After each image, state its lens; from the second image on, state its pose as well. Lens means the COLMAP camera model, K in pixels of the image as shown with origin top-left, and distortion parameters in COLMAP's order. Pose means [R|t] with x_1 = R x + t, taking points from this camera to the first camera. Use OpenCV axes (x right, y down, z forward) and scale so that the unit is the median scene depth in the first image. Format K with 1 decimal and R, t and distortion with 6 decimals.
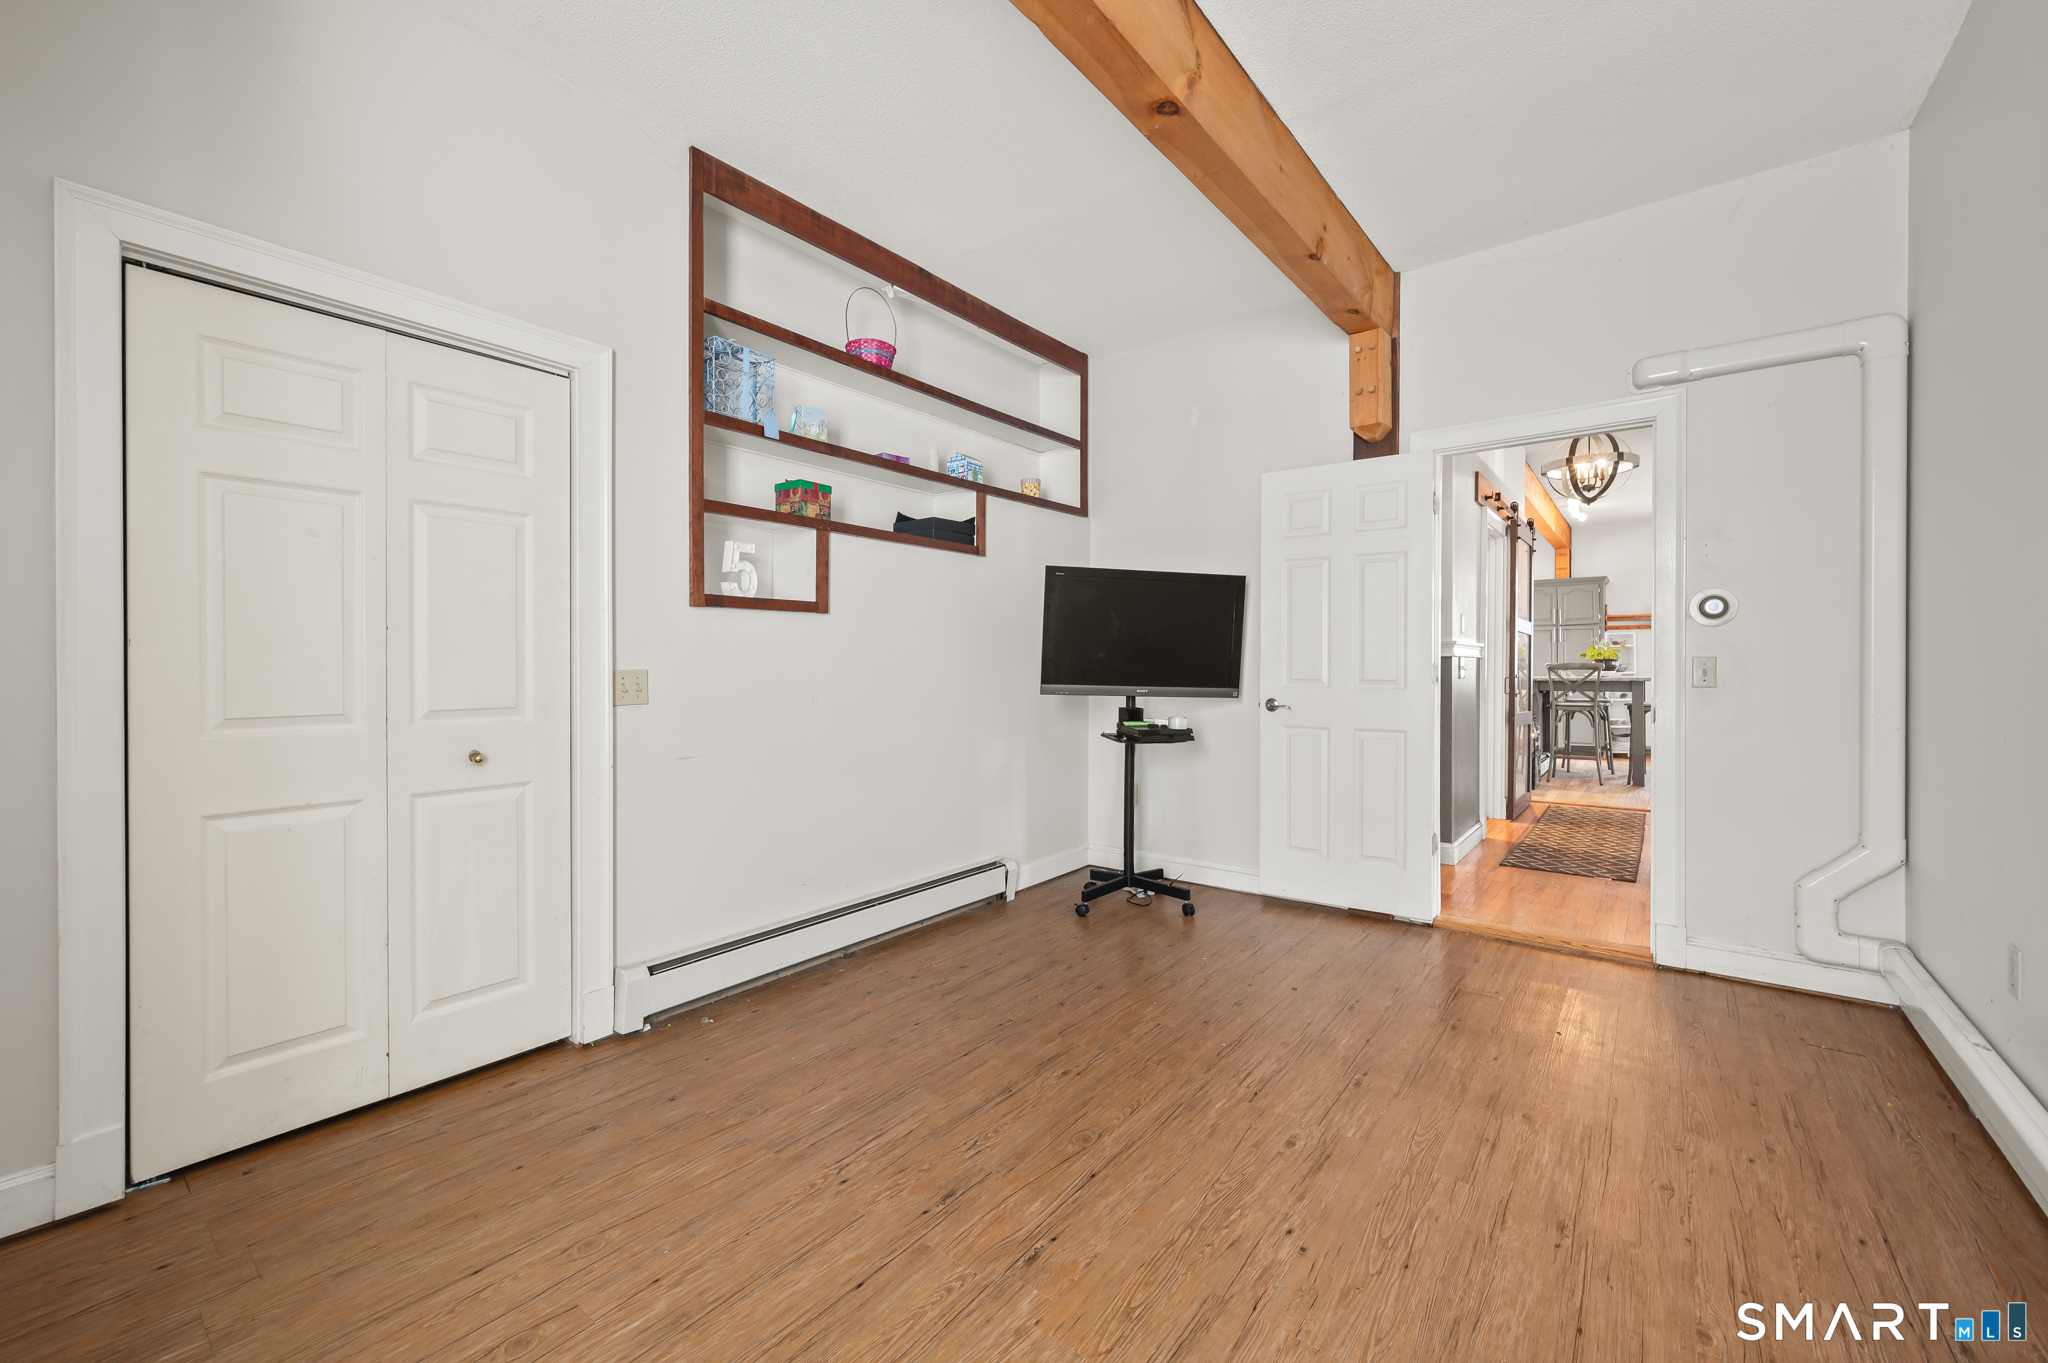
lens RADIAL K [[855.2, 0, 1031.3], [0, 855.2, 671.5], [0, 0, 1]] dist [0.001601, -0.000416]
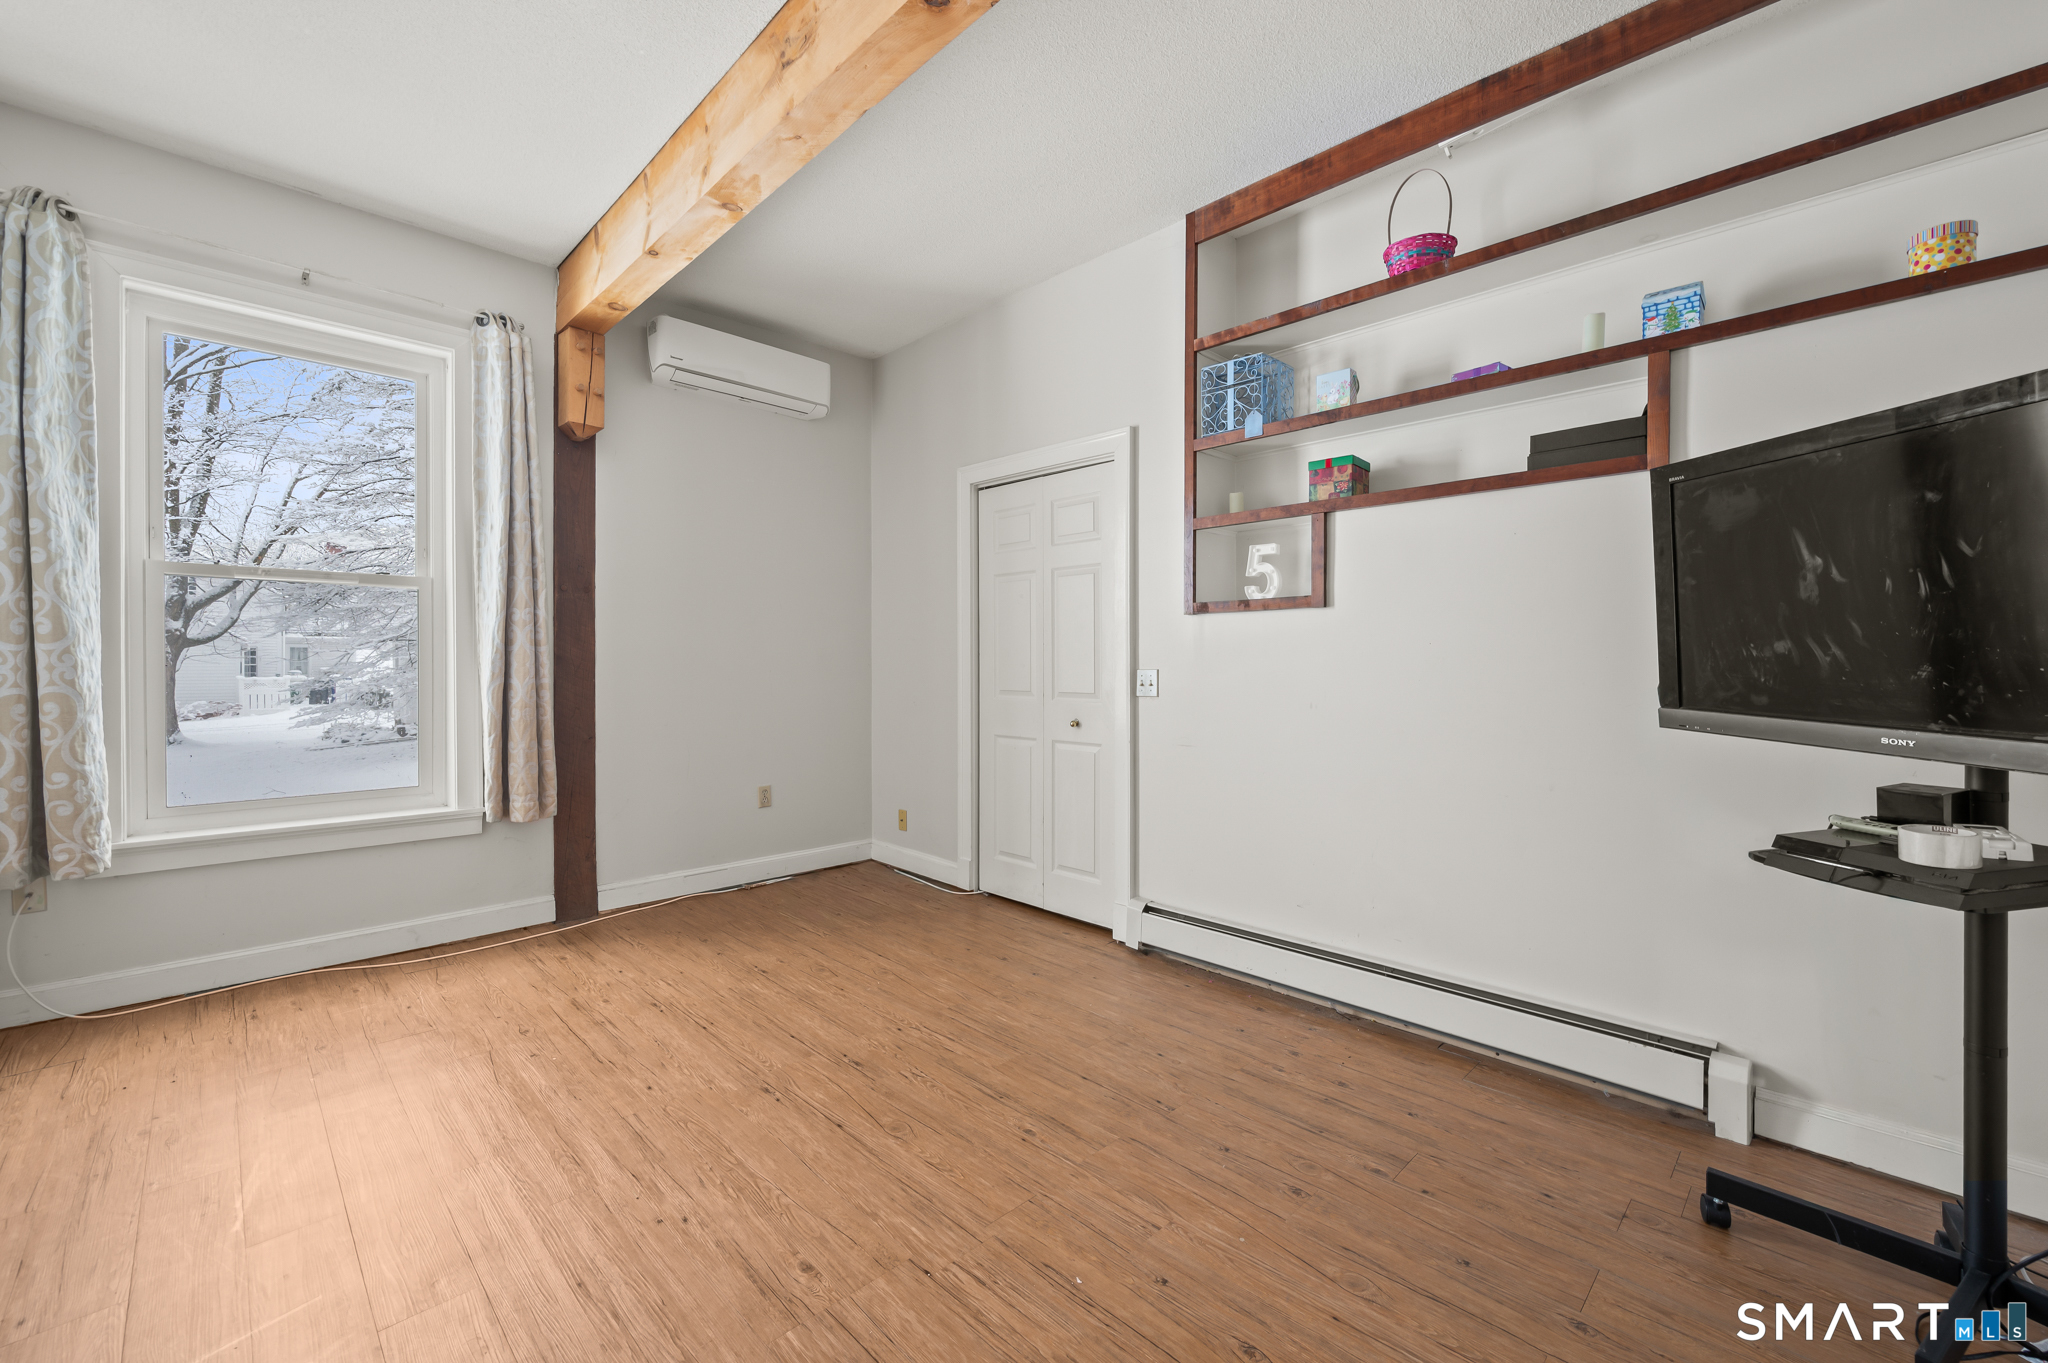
lens RADIAL K [[855.2, 0, 1032.0], [0, 855.2, 672.1], [0, 0, 1]] dist [0.001601, -0.000416]
pose [[-0.166545, 0.010815, -0.985975, 0.861366], [-0.010199, 0.999867, 0.012690, -0.012442], [0.985981, 0.012170, -0.166413, 1.095690]]
